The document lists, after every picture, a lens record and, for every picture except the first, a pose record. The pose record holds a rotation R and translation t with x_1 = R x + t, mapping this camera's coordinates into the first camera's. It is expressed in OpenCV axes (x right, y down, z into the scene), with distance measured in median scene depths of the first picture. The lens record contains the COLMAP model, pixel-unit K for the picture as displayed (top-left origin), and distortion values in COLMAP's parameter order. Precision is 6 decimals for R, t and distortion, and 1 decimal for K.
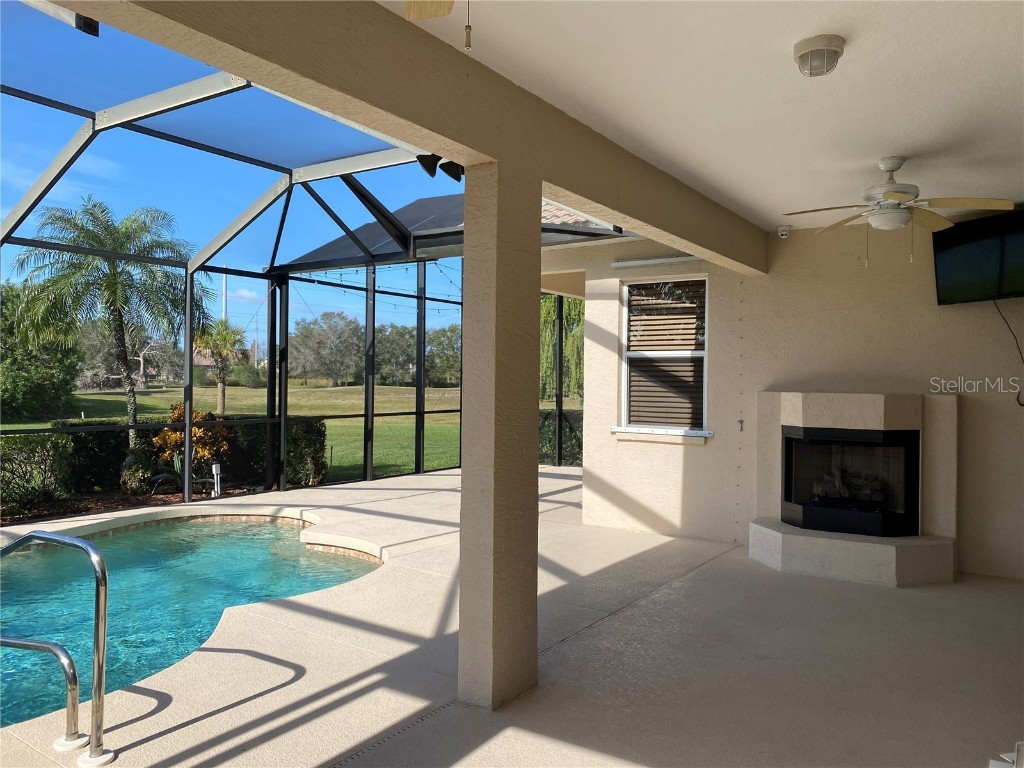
lens RADIAL K [[785.6, 0, 512.0], [0, 785.6, 384.0], [0, 0, 1]] dist [0.068613, -0.002864]
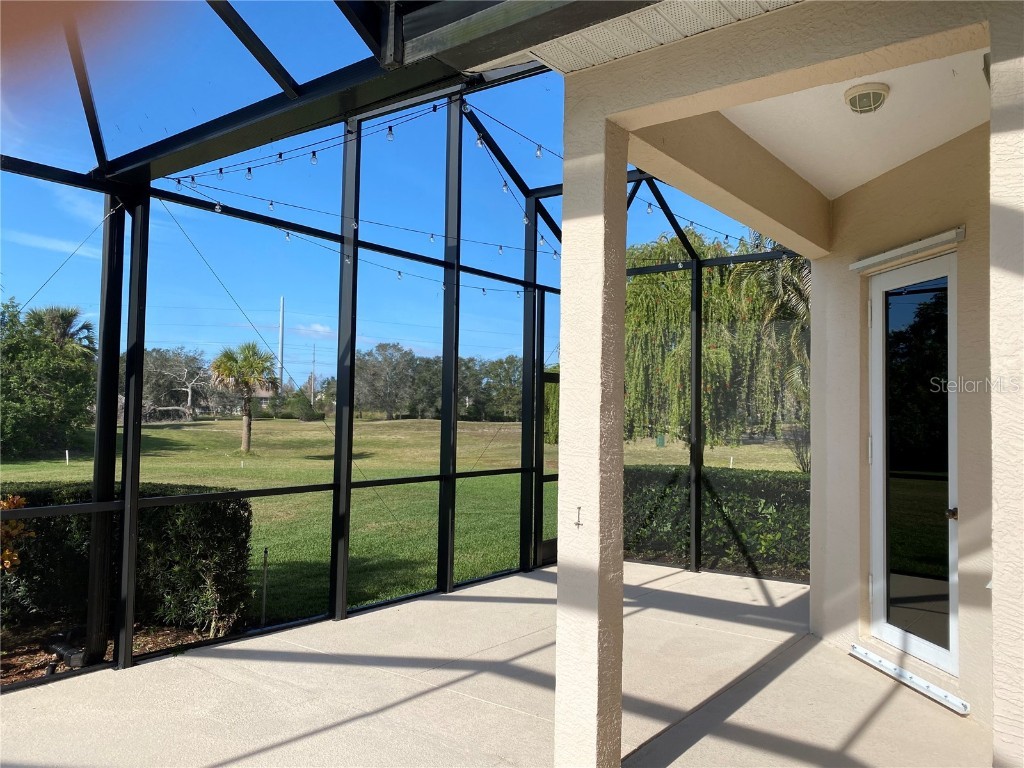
lens RADIAL K [[785.6, 0, 512.0], [0, 785.6, 384.0], [0, 0, 1]] dist [0.068613, -0.002864]
pose [[0.997354, 0.004235, -0.072571, -0.011183], [-0.007344, 0.999064, -0.042625, -0.001406], [0.072323, 0.043045, 0.996452, 0.152045]]
